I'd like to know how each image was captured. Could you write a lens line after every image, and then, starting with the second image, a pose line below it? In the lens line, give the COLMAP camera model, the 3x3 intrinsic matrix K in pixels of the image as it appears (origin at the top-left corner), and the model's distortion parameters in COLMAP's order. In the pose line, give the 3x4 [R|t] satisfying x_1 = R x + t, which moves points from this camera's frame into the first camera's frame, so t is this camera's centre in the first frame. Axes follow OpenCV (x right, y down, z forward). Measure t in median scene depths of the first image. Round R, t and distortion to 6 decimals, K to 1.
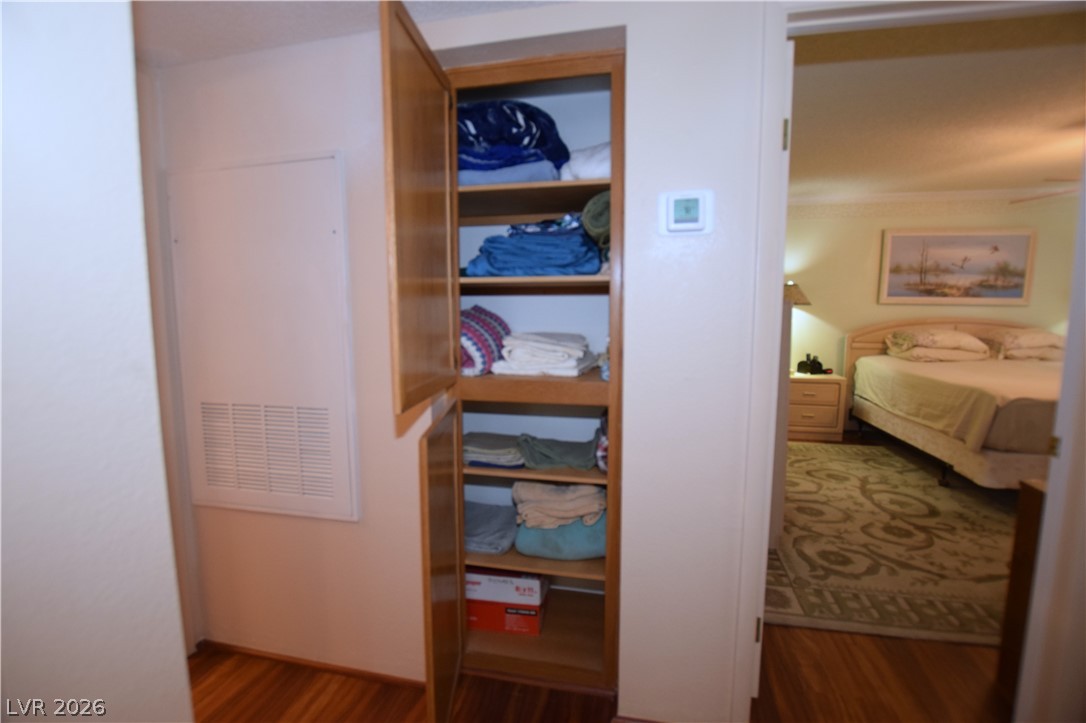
lens RADIAL K [[483.7, 0, 545.2], [0, 483.7, 363.8], [0, 0, 1]] dist [-0.032071, 0.002668]
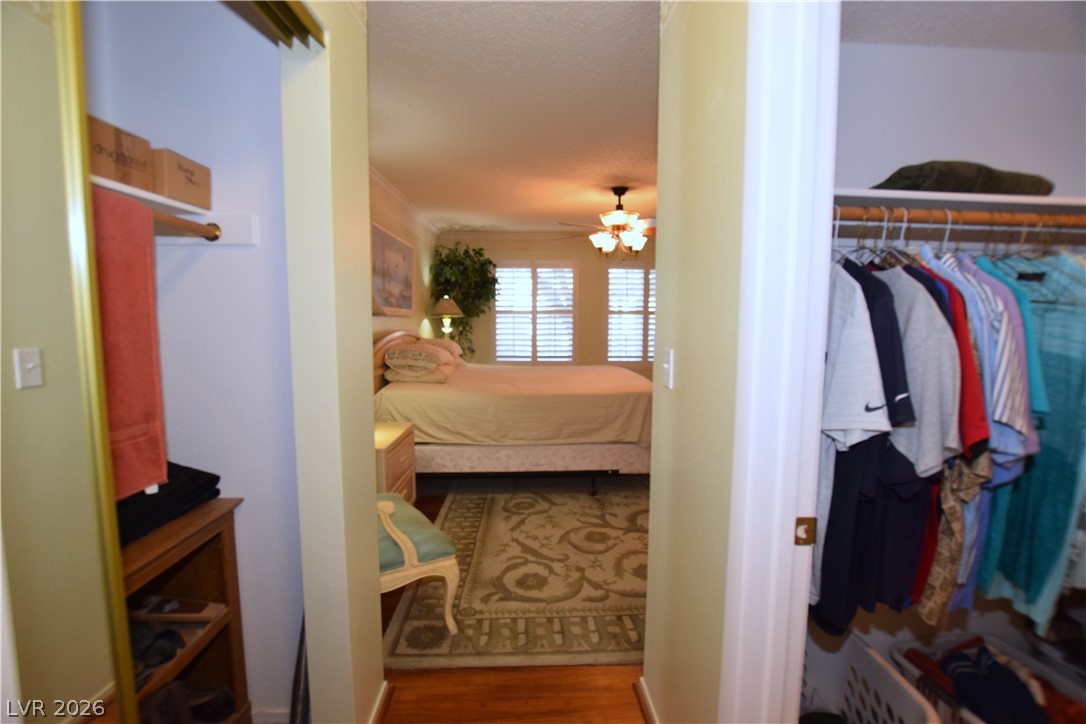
lens RADIAL K [[483.7, 0, 542.6], [0, 483.7, 364.7], [0, 0, 1]] dist [-0.032071, 0.002668]
pose [[-0.244026, -0.092248, 0.965371, -0.090236], [0.108384, 0.986635, 0.121677, -0.128380], [-0.963693, 0.134323, -0.230767, 1.065468]]
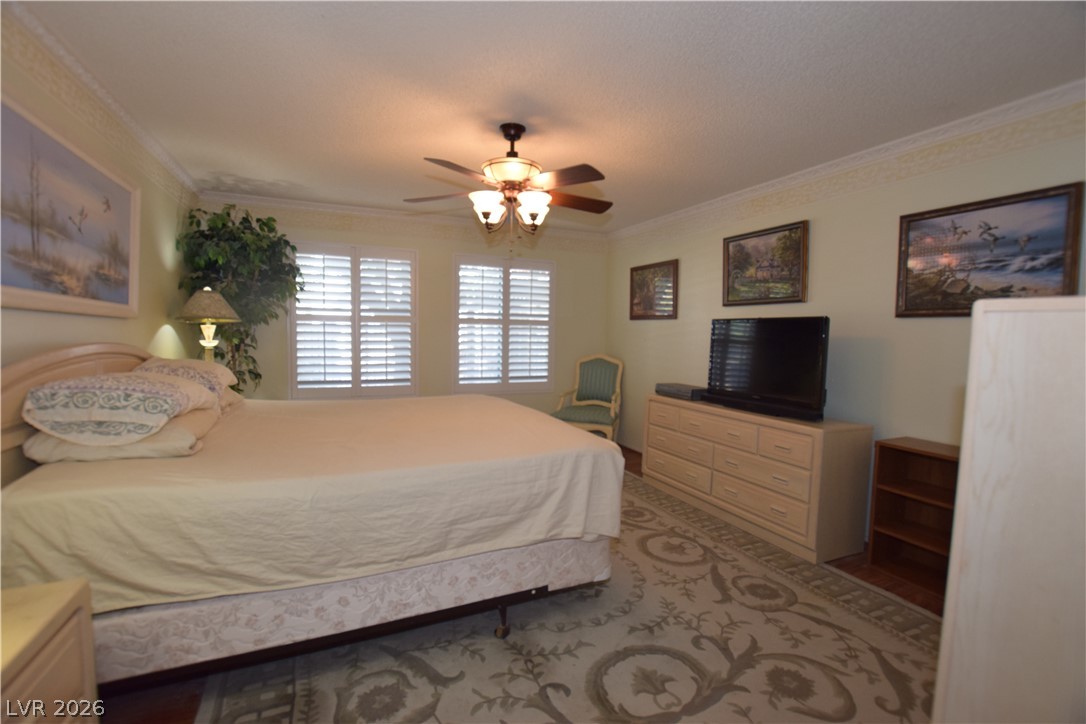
lens RADIAL K [[483.7, 0, 544.7], [0, 483.7, 360.7], [0, 0, 1]] dist [-0.032071, 0.002668]
pose [[-0.600108, -0.052211, 0.798213, 0.297540], [0.077187, 0.989432, 0.122748, -0.114636], [-0.796186, 0.135274, -0.589736, 1.025583]]
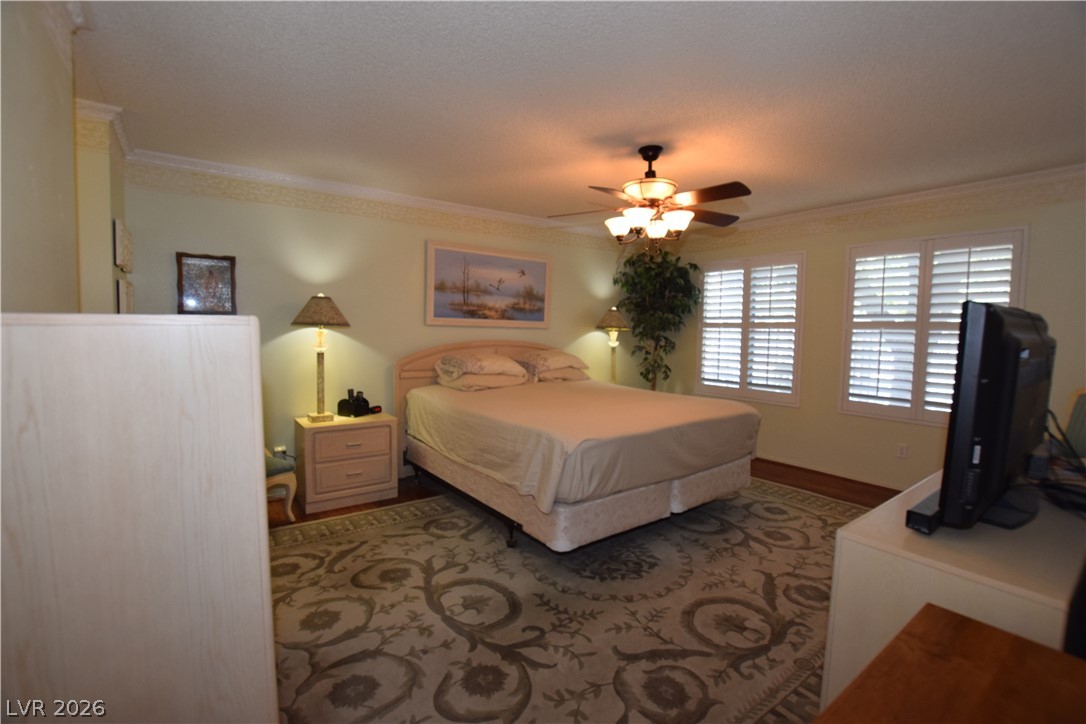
lens RADIAL K [[483.7, 0, 536.2], [0, 483.7, 357.1], [0, 0, 1]] dist [-0.032071, 0.002668]
pose [[0.666686, -0.028984, 0.744775, 0.210216], [0.069467, 0.997310, -0.023372, -0.039441], [-0.742094, 0.067319, 0.666906, 0.316900]]
